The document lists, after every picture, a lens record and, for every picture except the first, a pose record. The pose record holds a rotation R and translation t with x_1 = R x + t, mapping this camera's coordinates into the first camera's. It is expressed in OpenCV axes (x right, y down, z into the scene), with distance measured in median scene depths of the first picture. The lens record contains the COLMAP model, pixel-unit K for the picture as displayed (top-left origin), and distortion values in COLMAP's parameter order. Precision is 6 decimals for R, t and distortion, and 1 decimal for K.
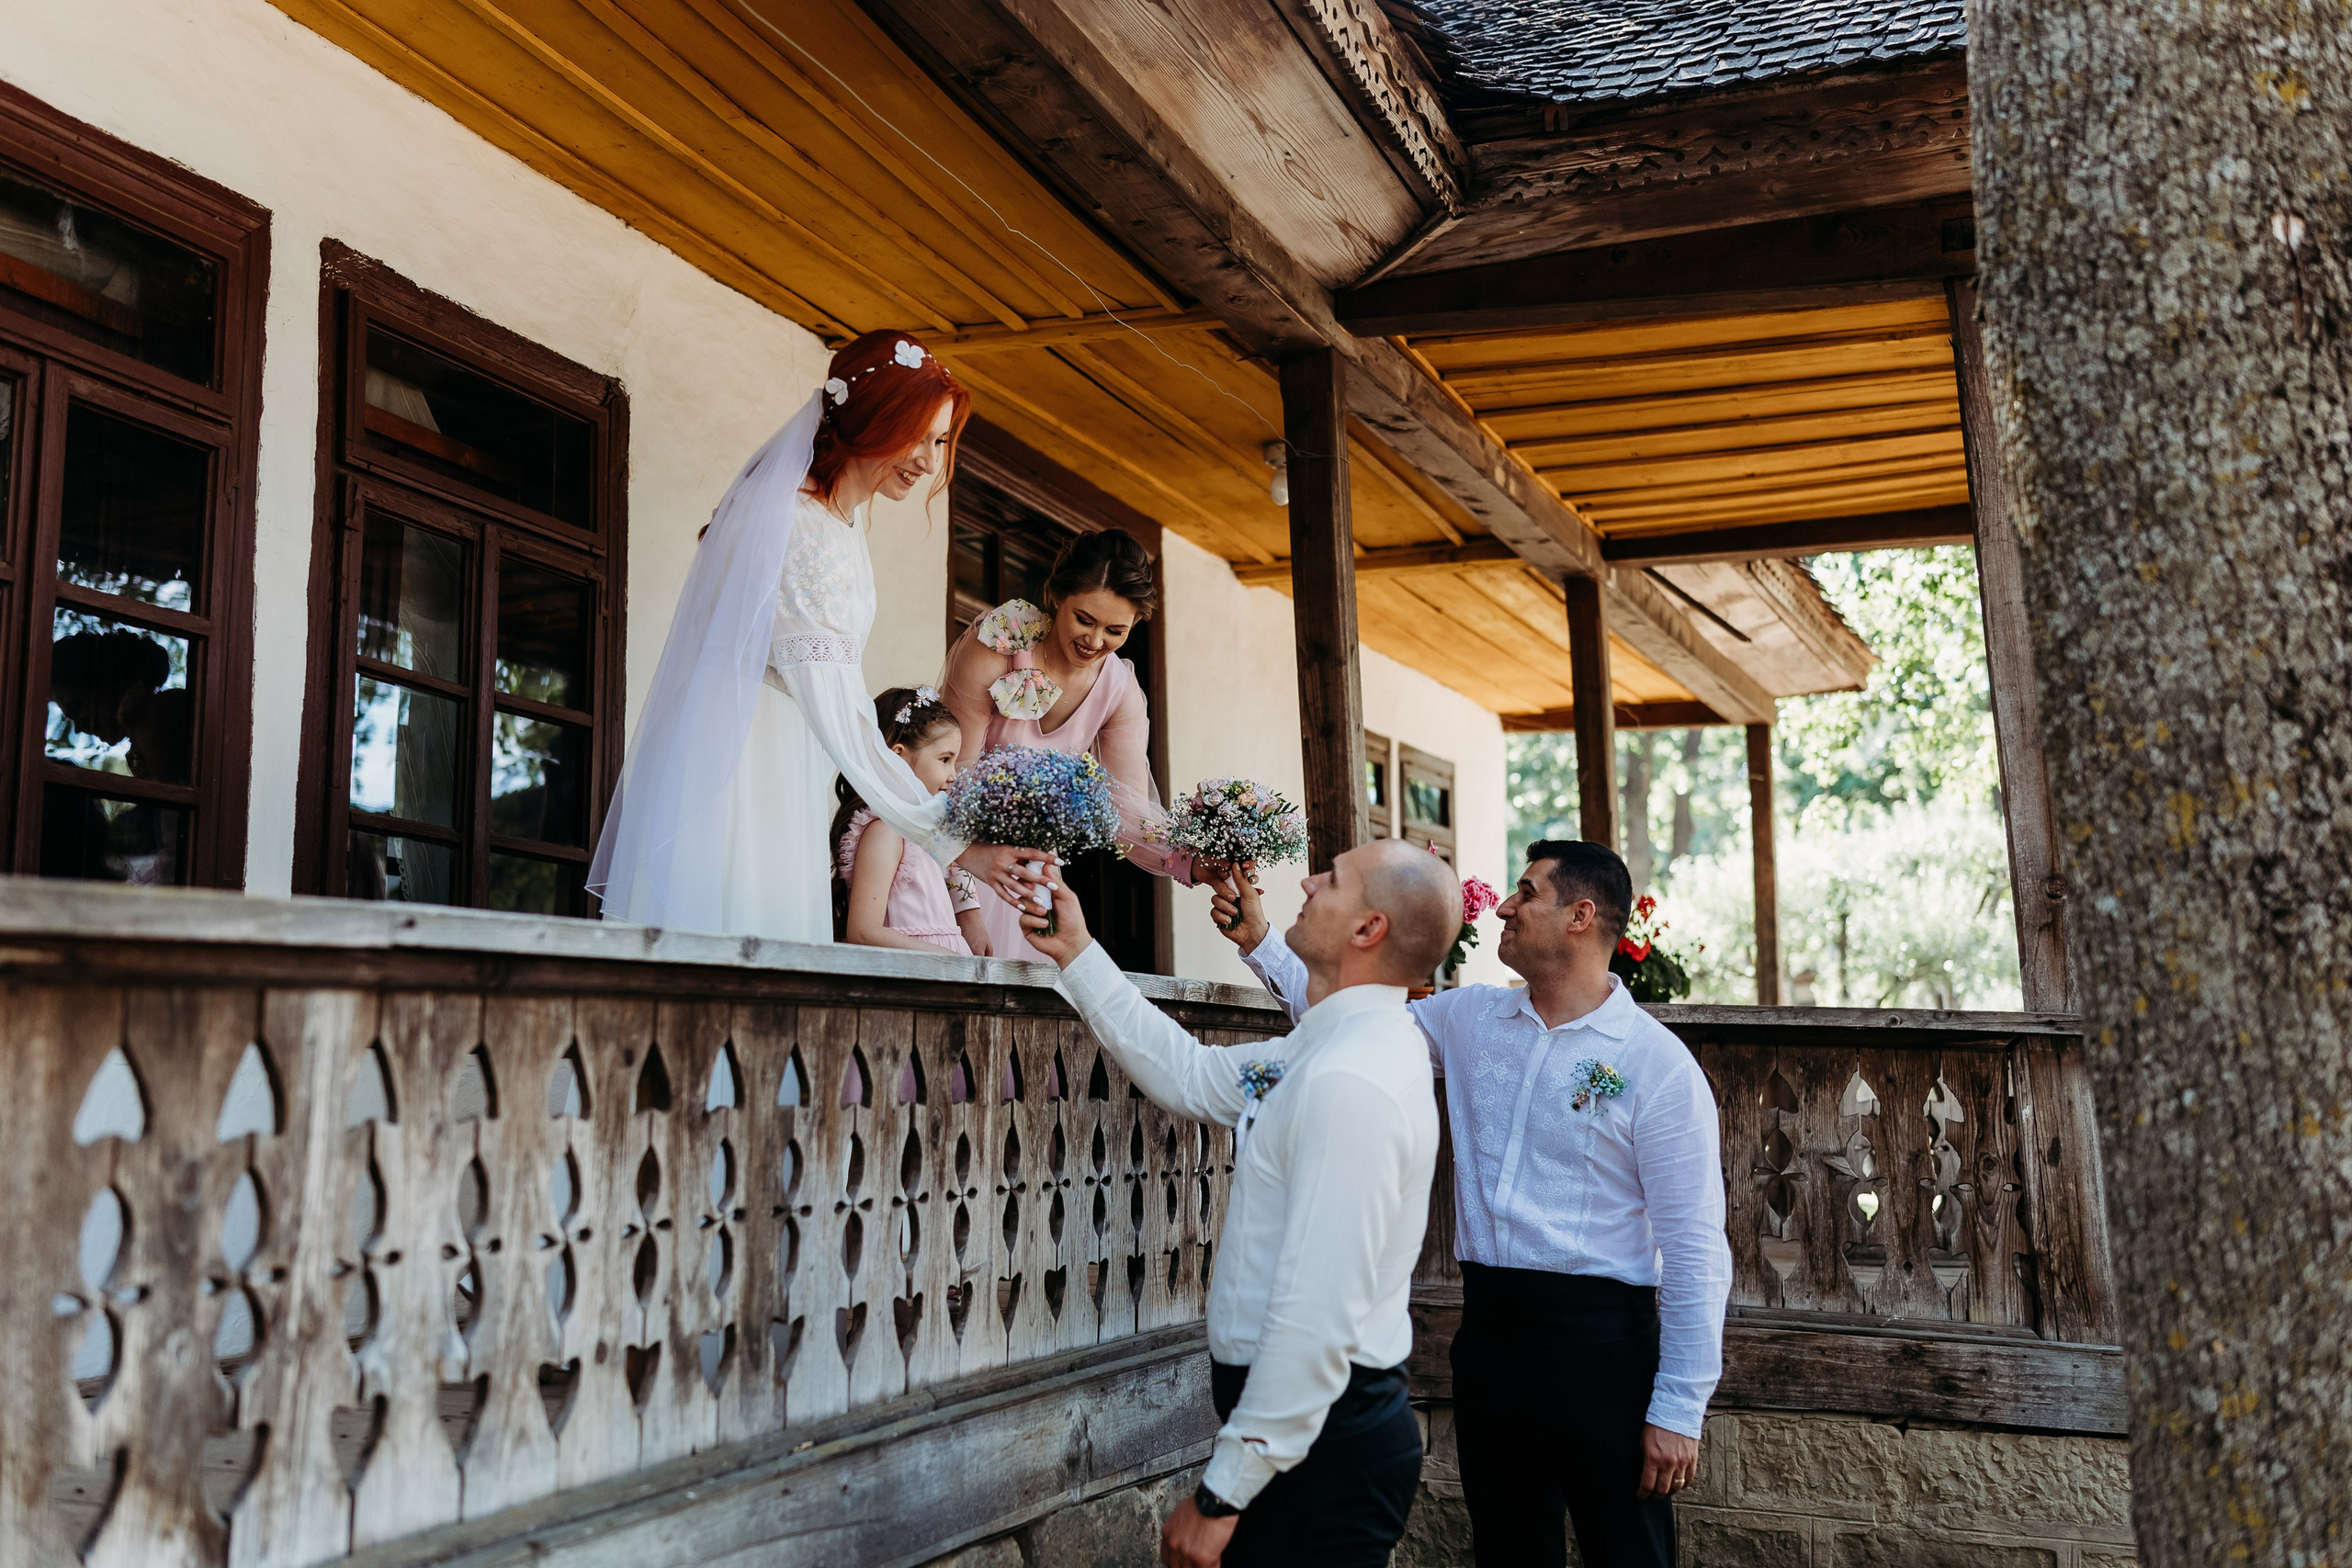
lens RADIAL K [[2446.9, 0, 1176.0], [0, 2446.9, 784.0], [0, 0, 1]] dist [-0.002184, 0.016485]
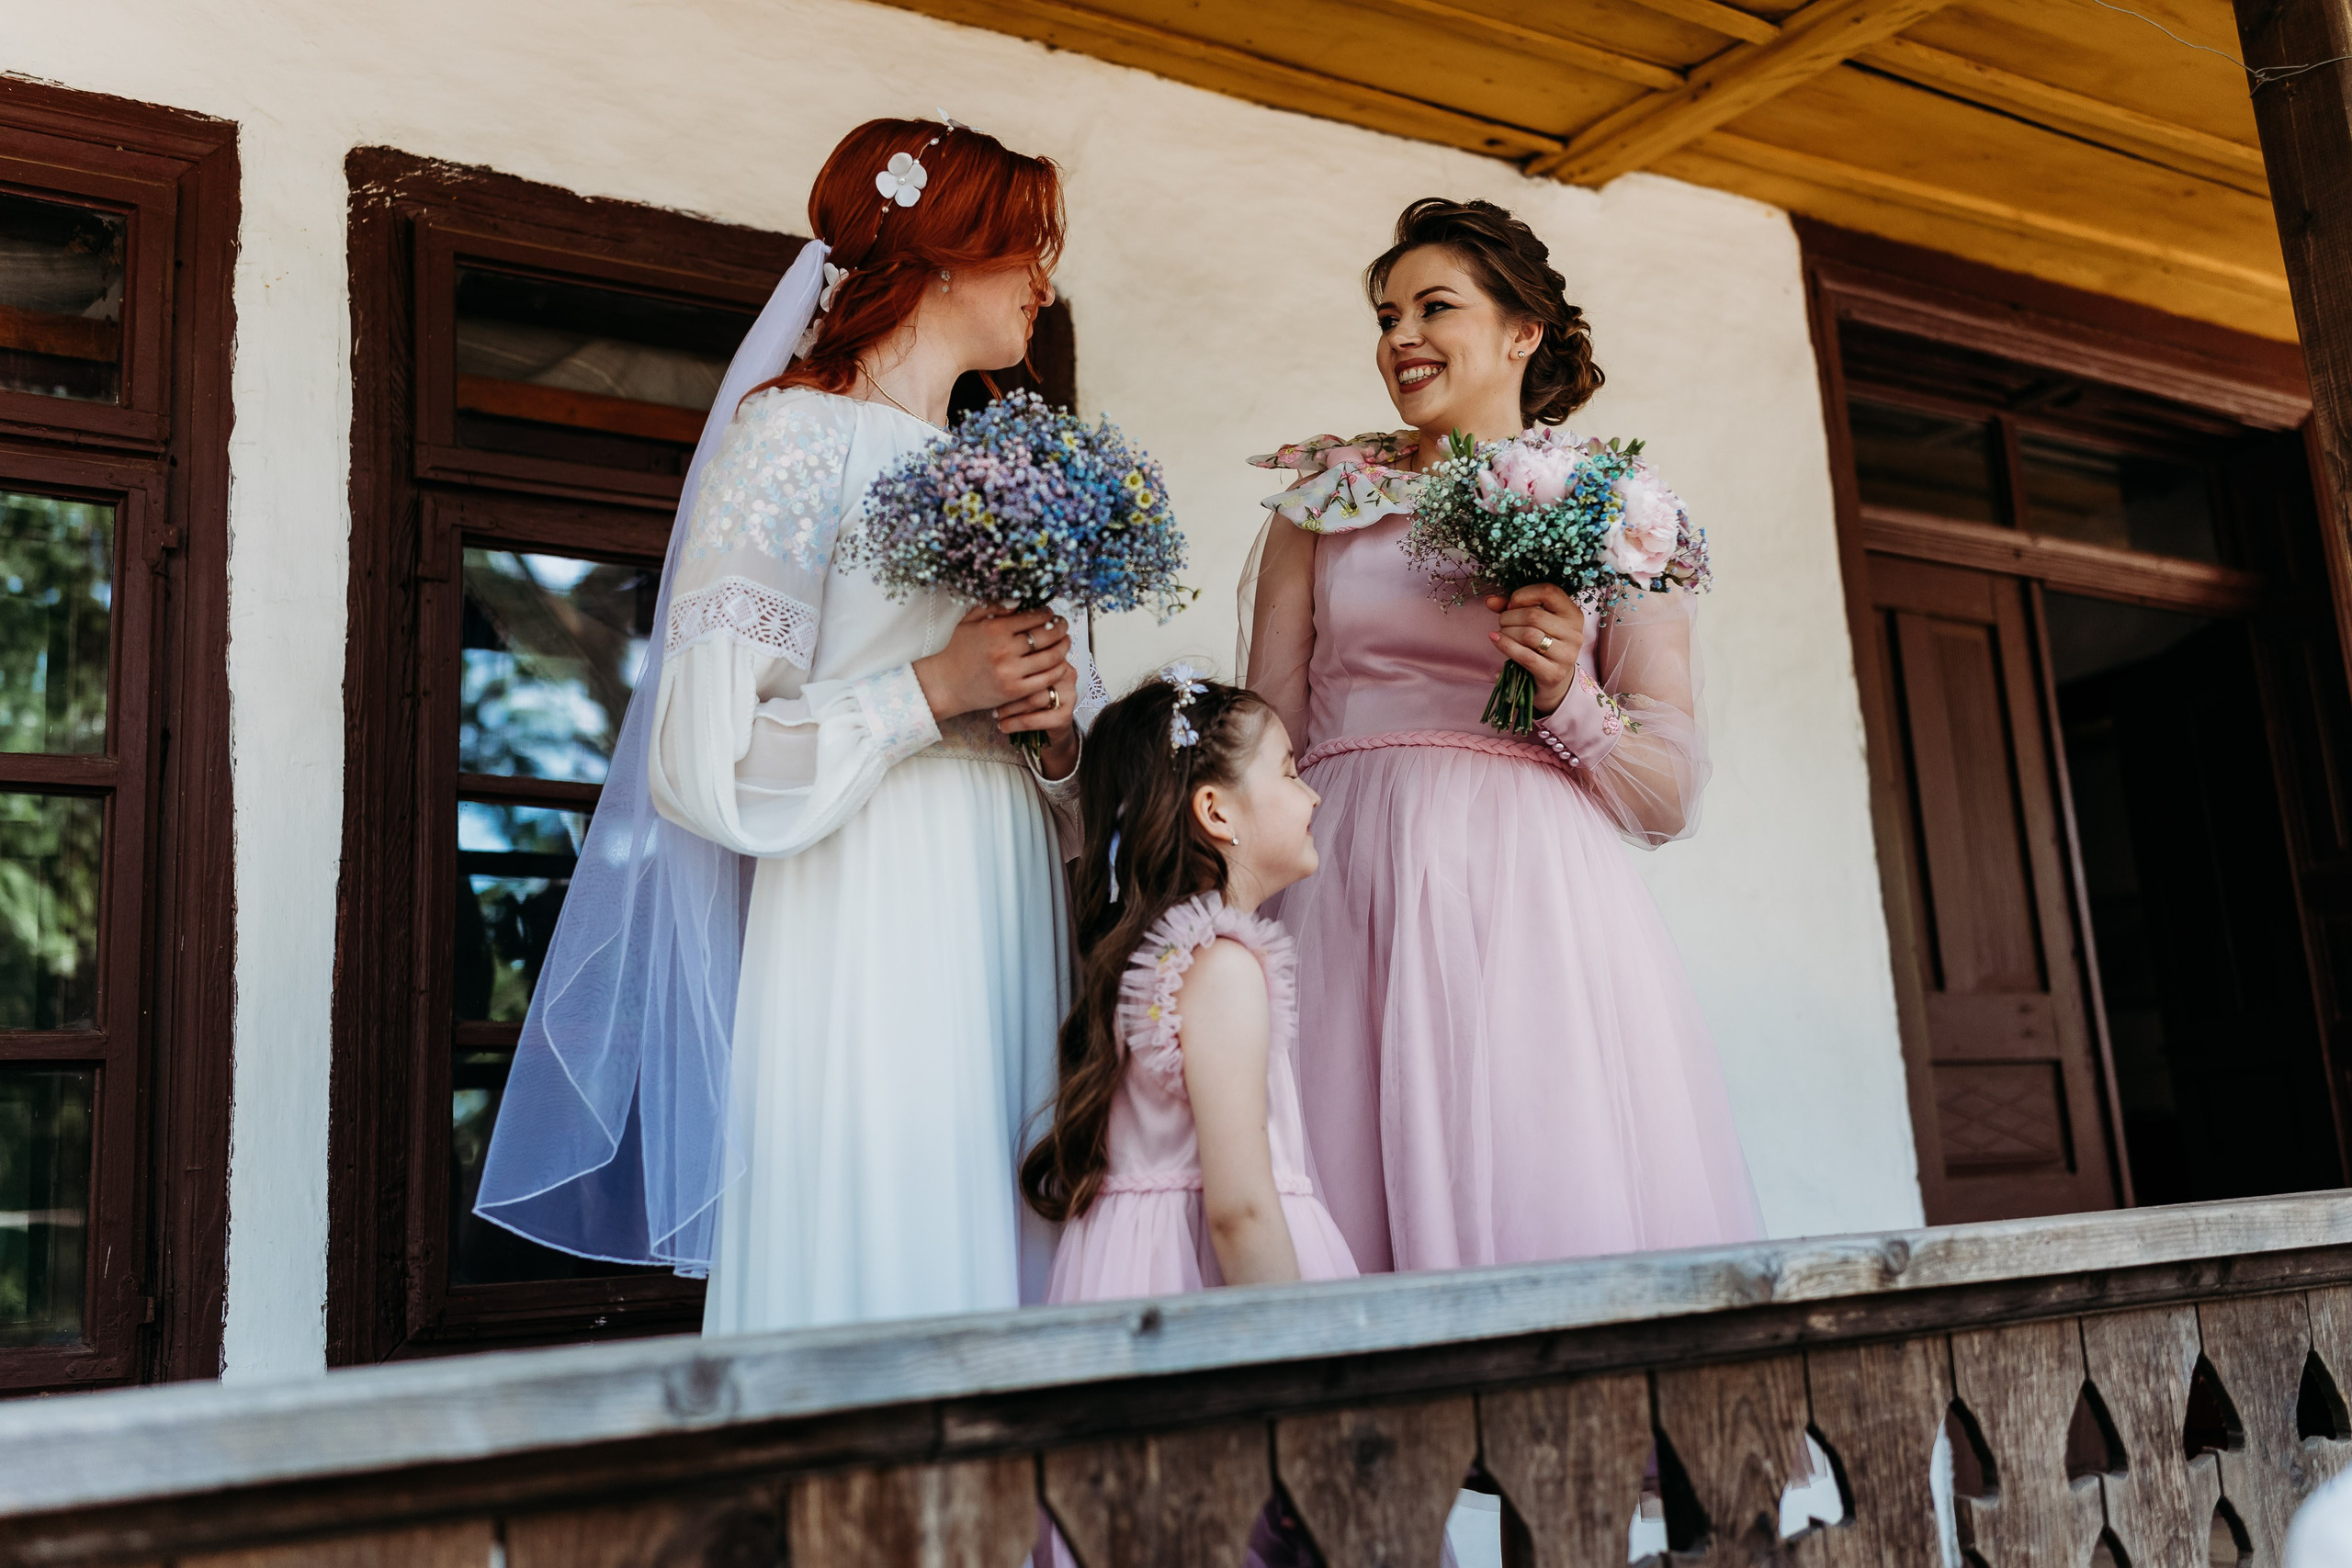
lens RADIAL K [[2348.3, 0, 1176.0], [0, 2348.3, 784.0], [0, 0, 1]] dist [-0.010623, 0.024887]
pose [[0.807957, -0.148138, -0.570316, 0.167470], [0.132120, 0.988783, -0.069661, 0.016864], [0.574239, -0.019067, 0.818466, 0.649996]]
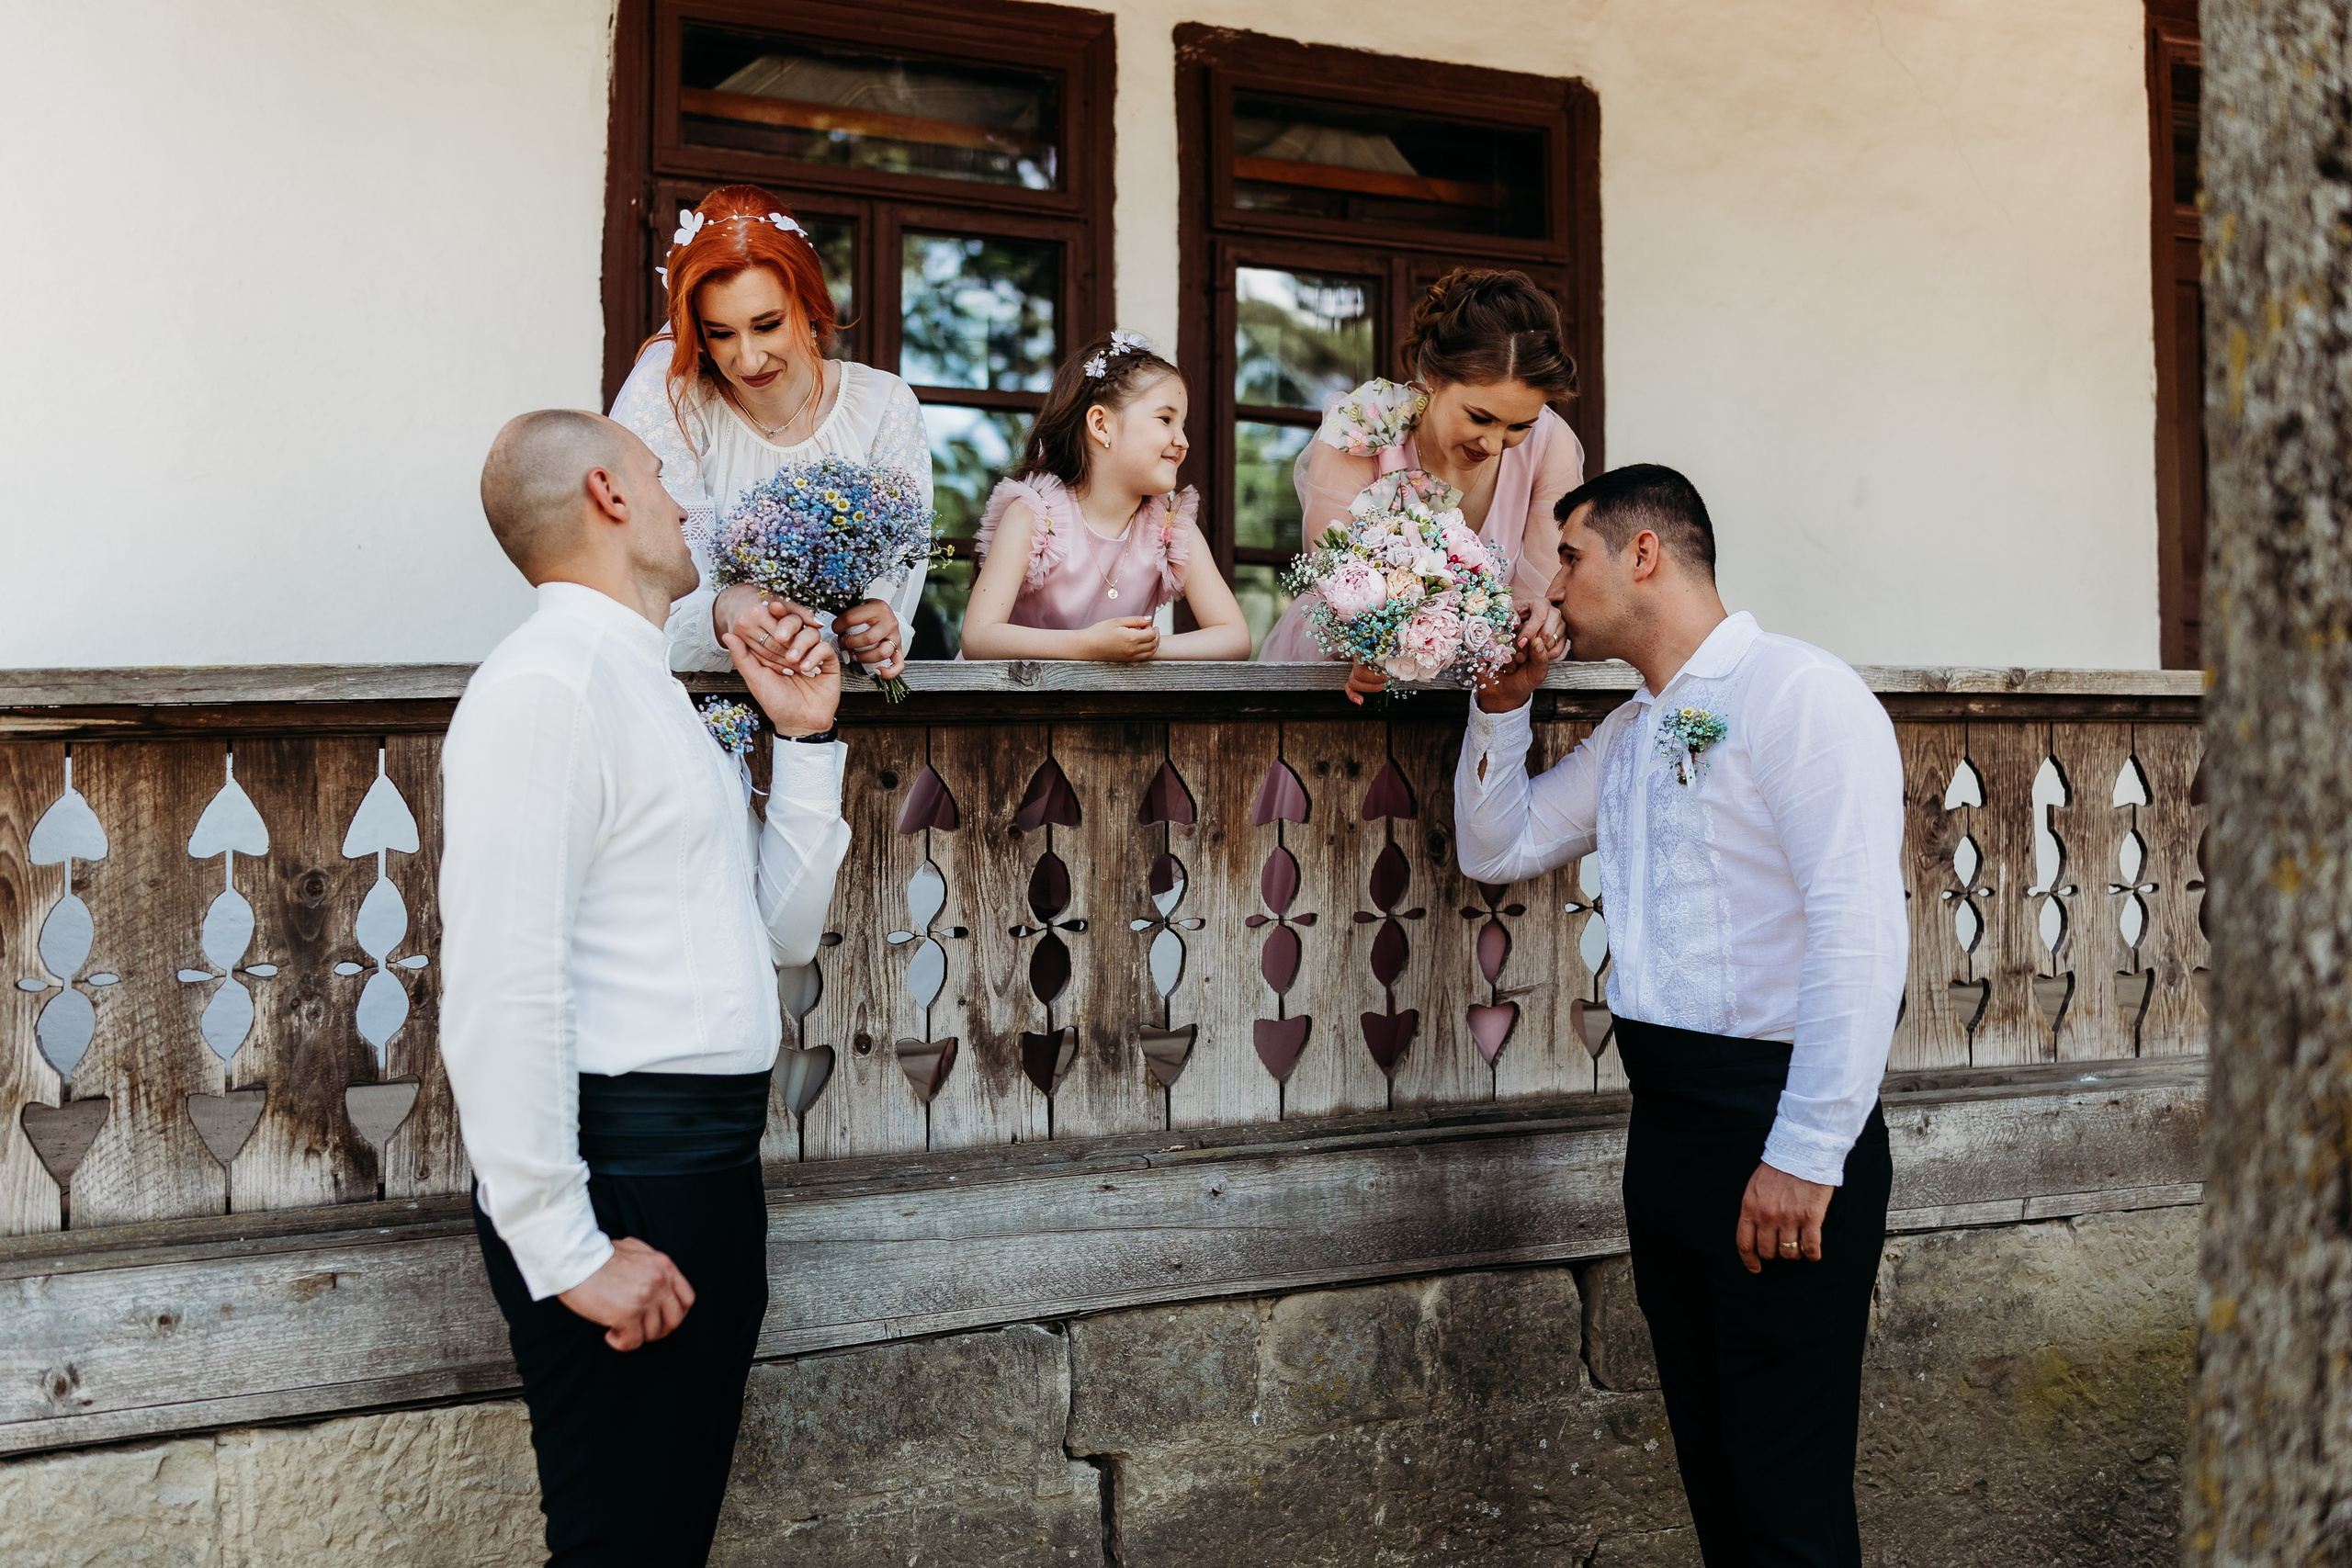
lens RADIAL K [[2348.3, 0, 1176.0], [0, 2348.3, 784.0], [0, 0, 1]] dist [-0.010623, 0.024887]
pose [[0.691471, -0.008514, -0.722354, 0.426383], [0.099085, 0.991598, 0.083161, 0.026721], [0.715577, -0.129078, 0.686505, 0.255107]]
